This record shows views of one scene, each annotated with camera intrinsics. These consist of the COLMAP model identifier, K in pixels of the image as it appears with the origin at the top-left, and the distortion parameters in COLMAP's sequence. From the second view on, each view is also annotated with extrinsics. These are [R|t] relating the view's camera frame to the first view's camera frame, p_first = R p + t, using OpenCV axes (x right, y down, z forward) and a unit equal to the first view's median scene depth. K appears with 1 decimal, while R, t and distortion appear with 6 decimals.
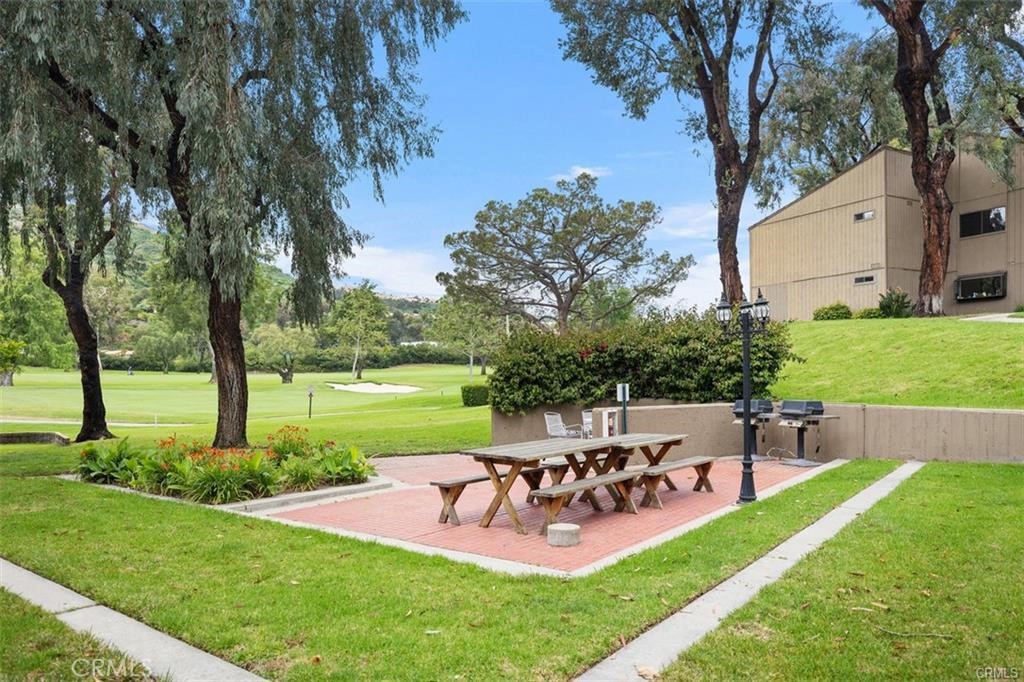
lens RADIAL K [[711.0, 0, 521.7], [0, 711.0, 389.9], [0, 0, 1]] dist [0.002886, 0.000980]
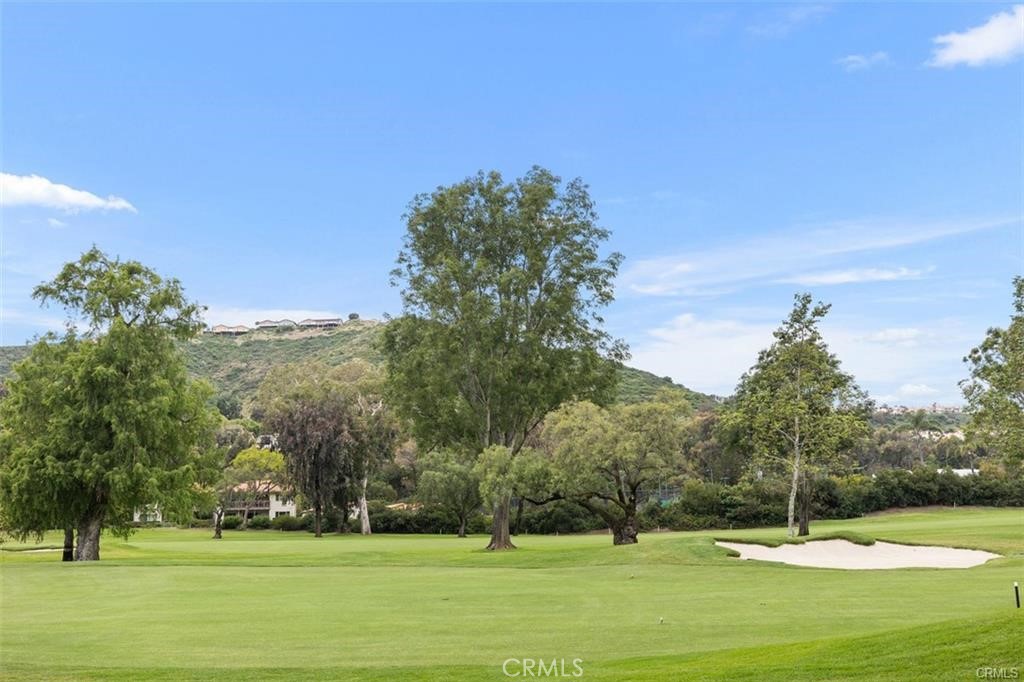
lens RADIAL K [[1023.6, 0, 515.3], [0, 1023.6, 331.5], [0, 0, 1]] dist [0.000261, 0.000000]
pose [[0.882188, -0.114208, -0.456838, -0.061464], [0.010593, 0.974711, -0.223219, 0.000596], [0.470778, 0.192081, 0.861088, 0.256996]]
